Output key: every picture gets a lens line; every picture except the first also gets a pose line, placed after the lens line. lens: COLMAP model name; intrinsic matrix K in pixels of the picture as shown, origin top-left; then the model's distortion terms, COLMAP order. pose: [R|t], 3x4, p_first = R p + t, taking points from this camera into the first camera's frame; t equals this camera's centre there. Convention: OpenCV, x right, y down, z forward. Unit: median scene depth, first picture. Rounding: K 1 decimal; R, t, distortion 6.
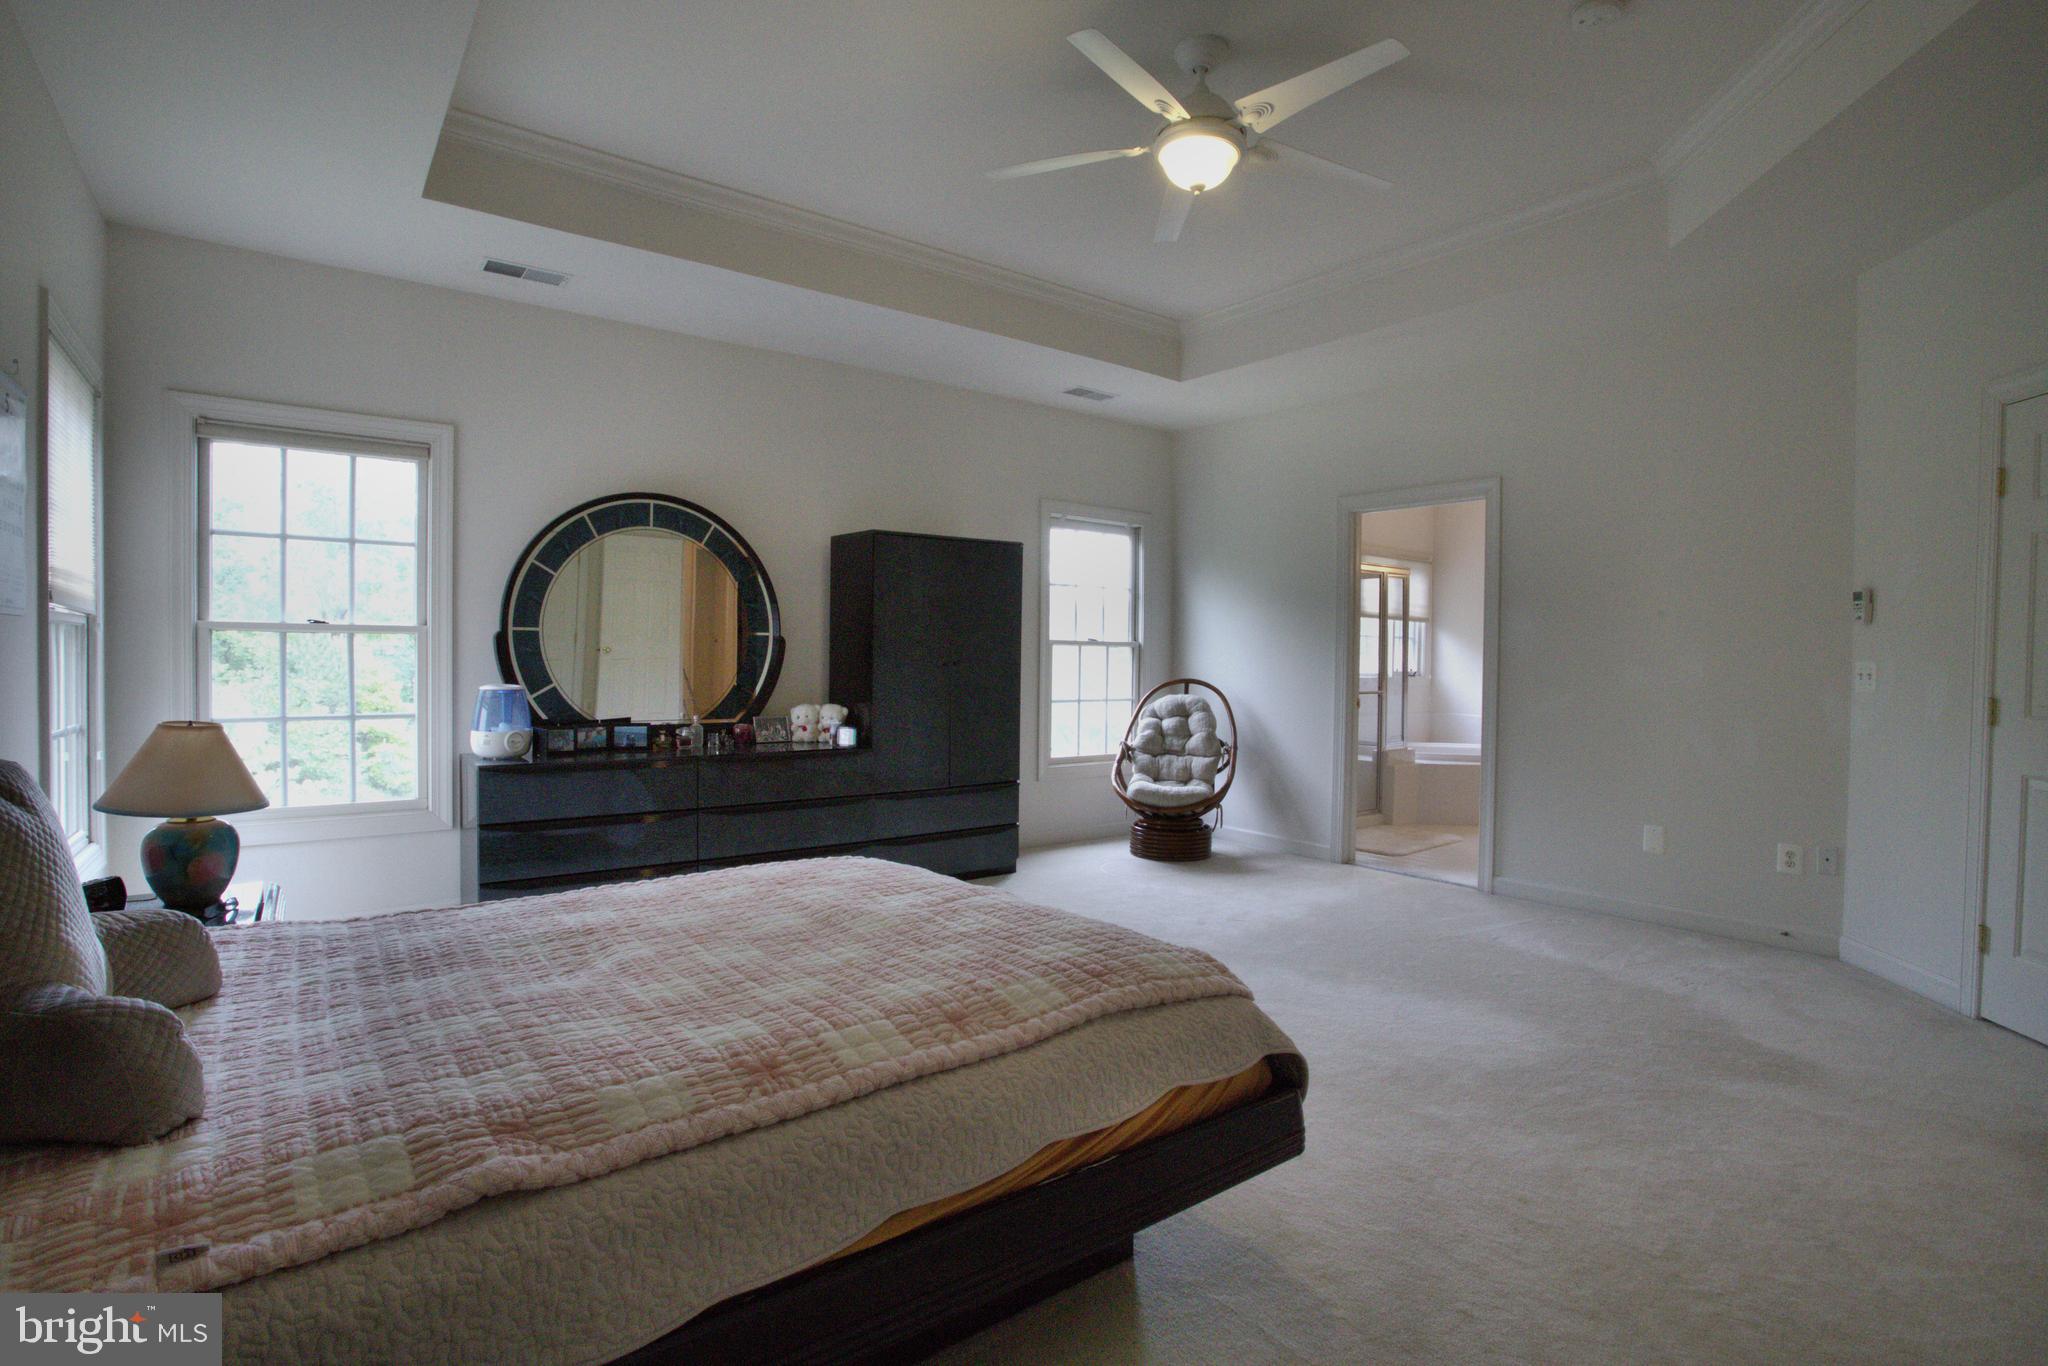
lens RADIAL K [[1045.2, 0, 1015.6], [0, 1045.2, 676.2], [0, 0, 1]] dist [-0.054956, 0.025073]
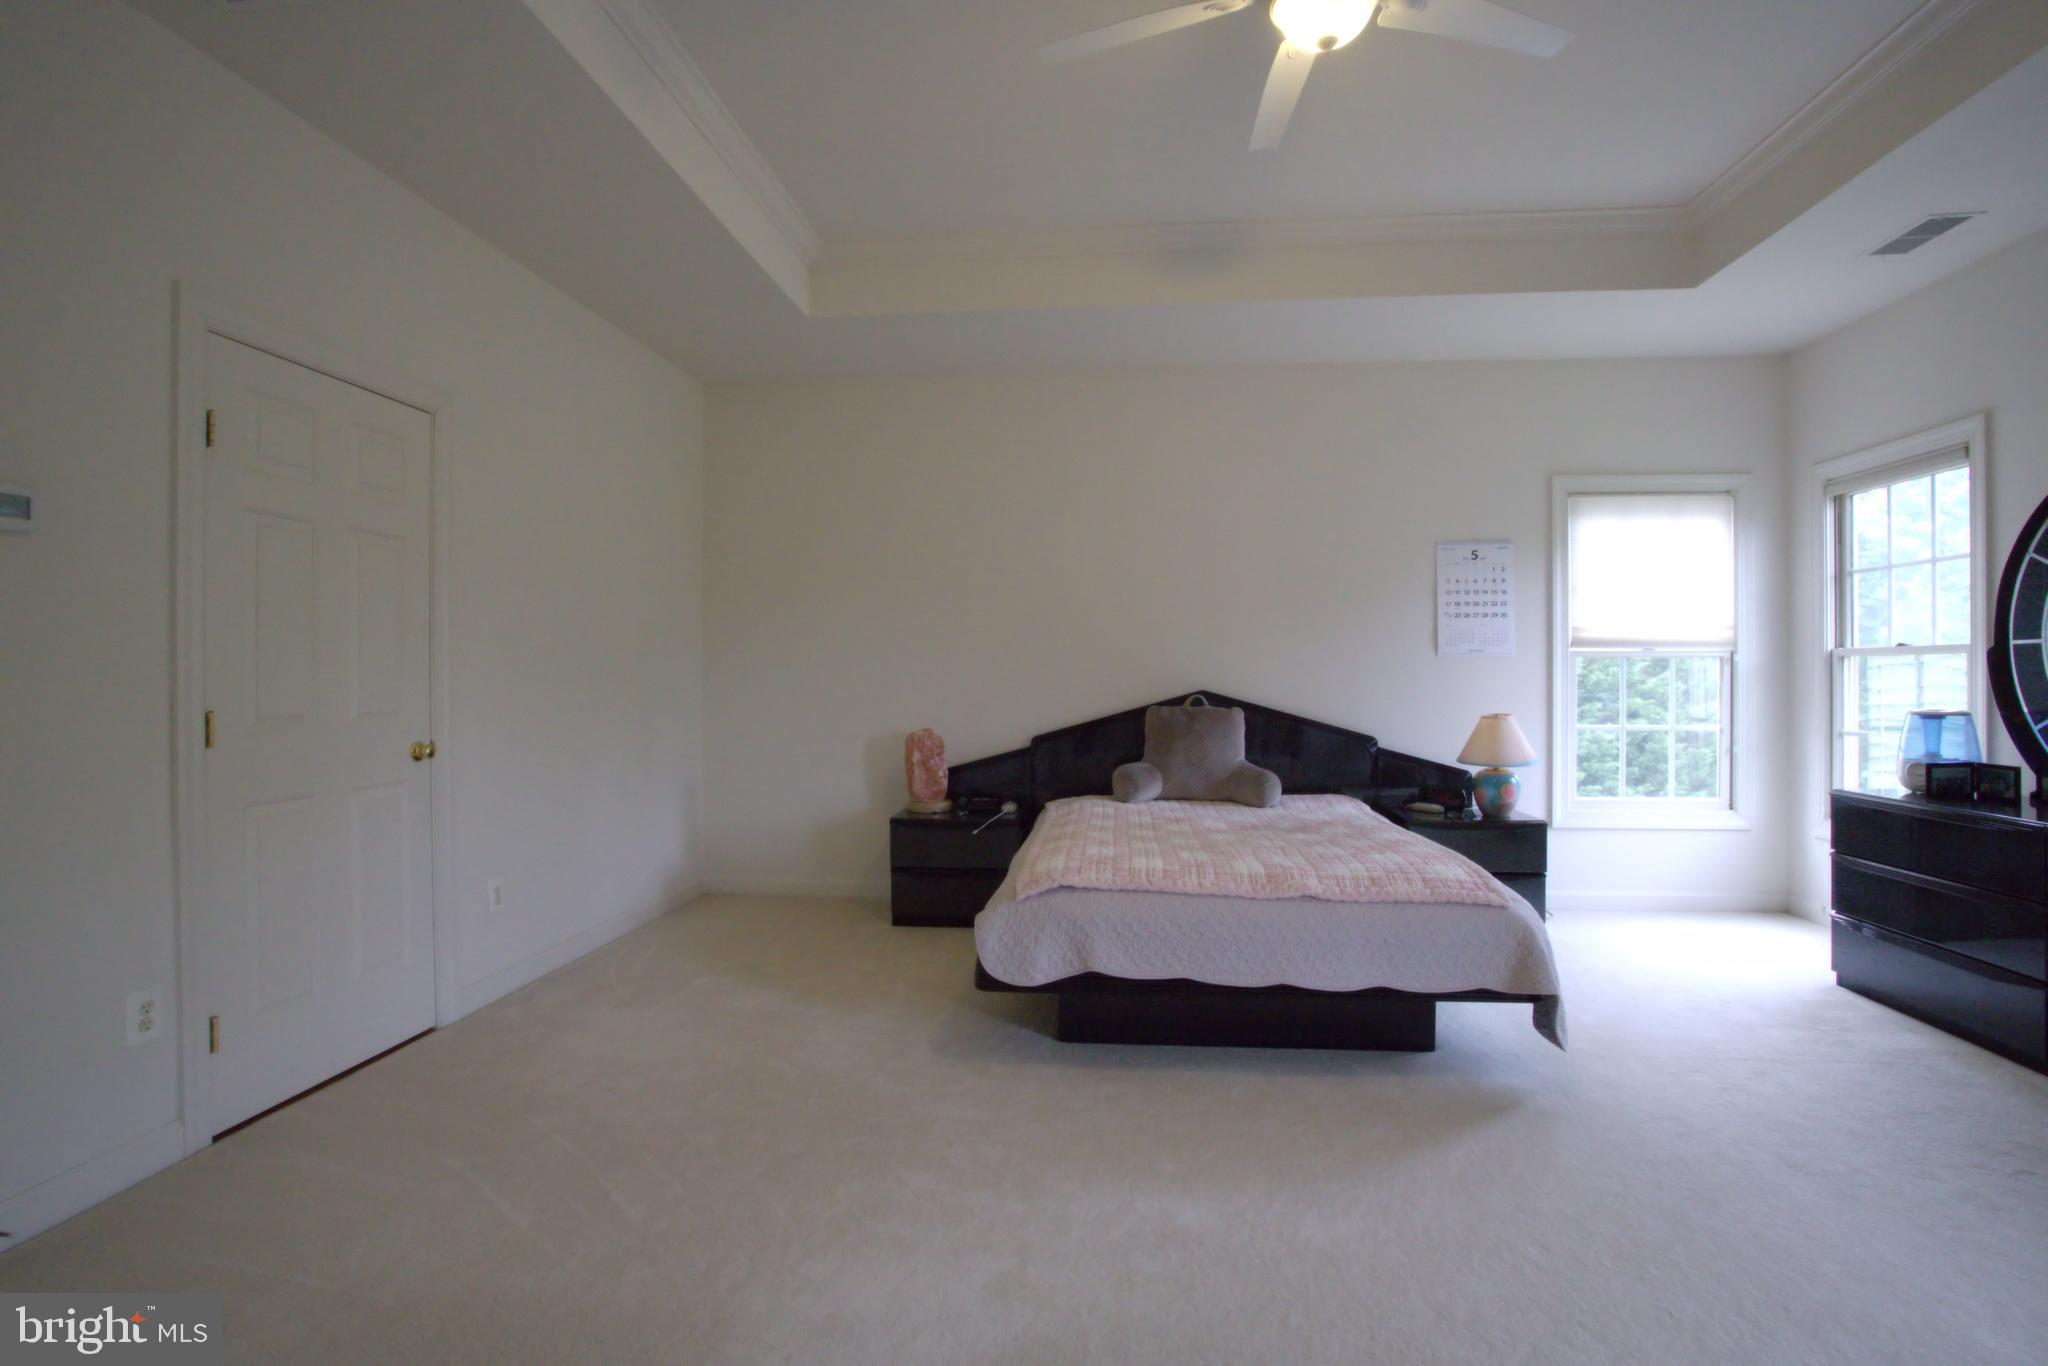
lens RADIAL K [[1045.2, 0, 1015.6], [0, 1045.2, 676.2], [0, 0, 1]] dist [-0.054956, 0.025073]
pose [[-0.706857, 0.001113, -0.707355, 0.669805], [-0.011217, 0.999855, 0.012782, -0.021544], [0.707267, 0.016969, -0.706743, 1.060867]]
